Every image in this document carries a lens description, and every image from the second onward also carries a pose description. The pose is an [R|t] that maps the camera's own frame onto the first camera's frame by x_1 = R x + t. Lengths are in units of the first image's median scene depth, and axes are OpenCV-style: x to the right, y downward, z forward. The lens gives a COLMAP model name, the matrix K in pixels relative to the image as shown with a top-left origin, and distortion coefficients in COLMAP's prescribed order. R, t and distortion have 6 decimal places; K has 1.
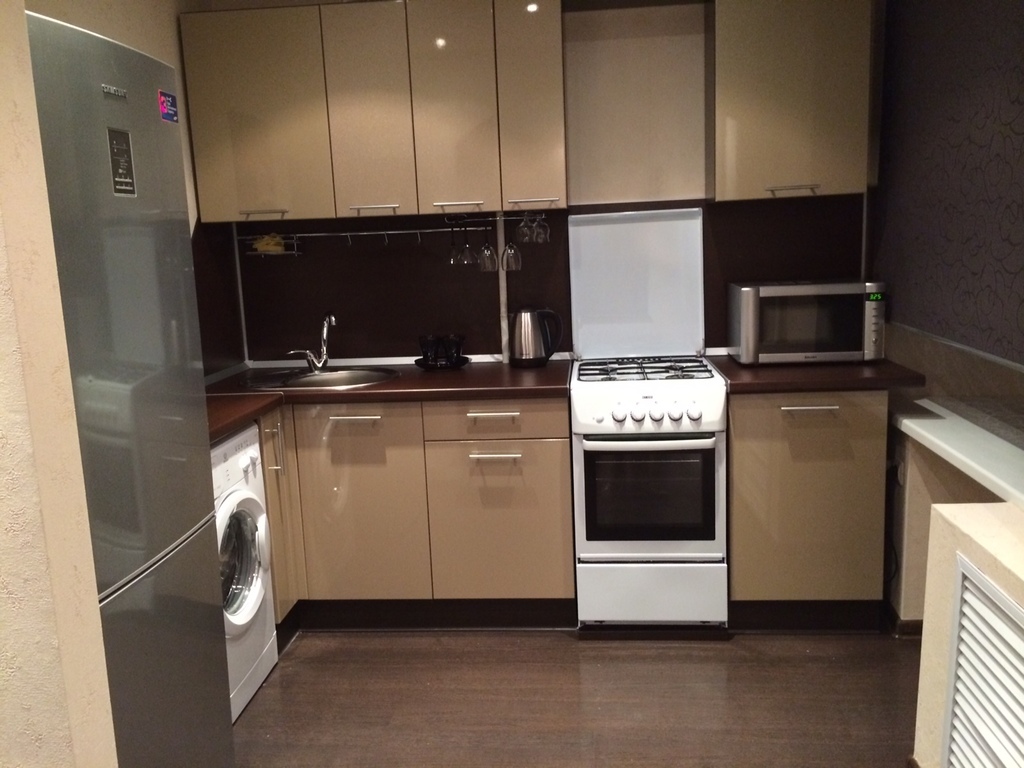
lens RADIAL K [[869.0, 0, 512.0], [0, 869.0, 384.0], [0, 0, 1]] dist [0.094863, -0.155696]
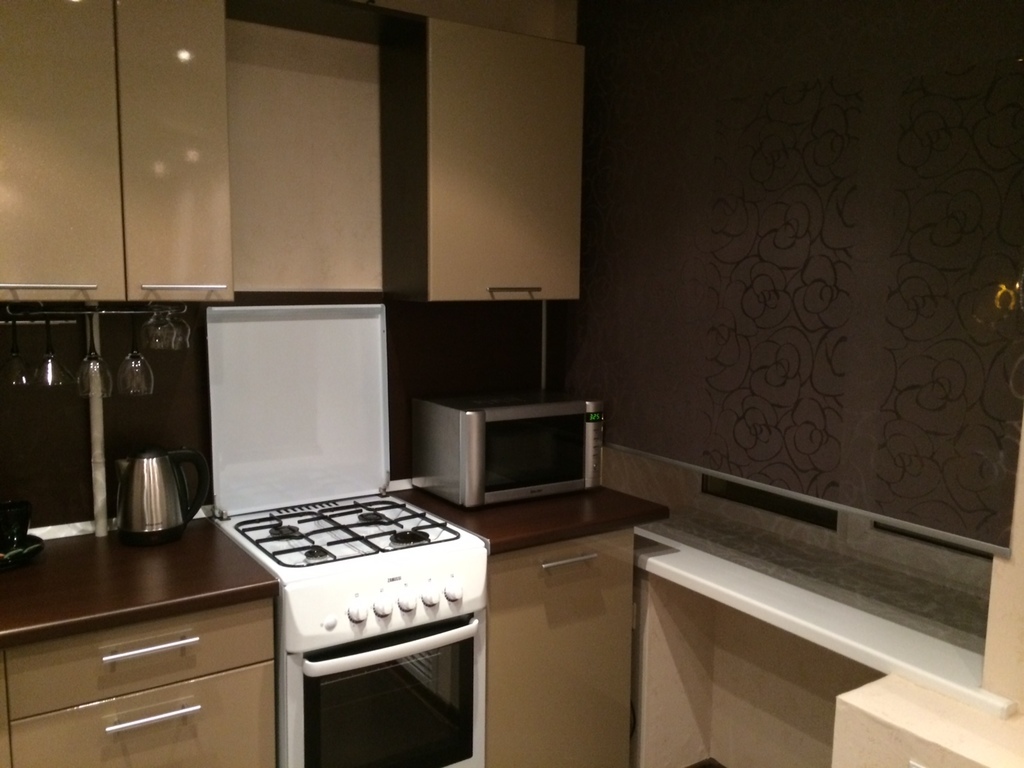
lens RADIAL K [[869.0, 0, 512.0], [0, 869.0, 384.0], [0, 0, 1]] dist [0.094863, -0.155696]
pose [[0.781560, -0.024382, 0.623353, -0.192104], [0.065111, 0.996967, -0.042641, -0.099212], [-0.620423, 0.073914, 0.780777, 0.364452]]
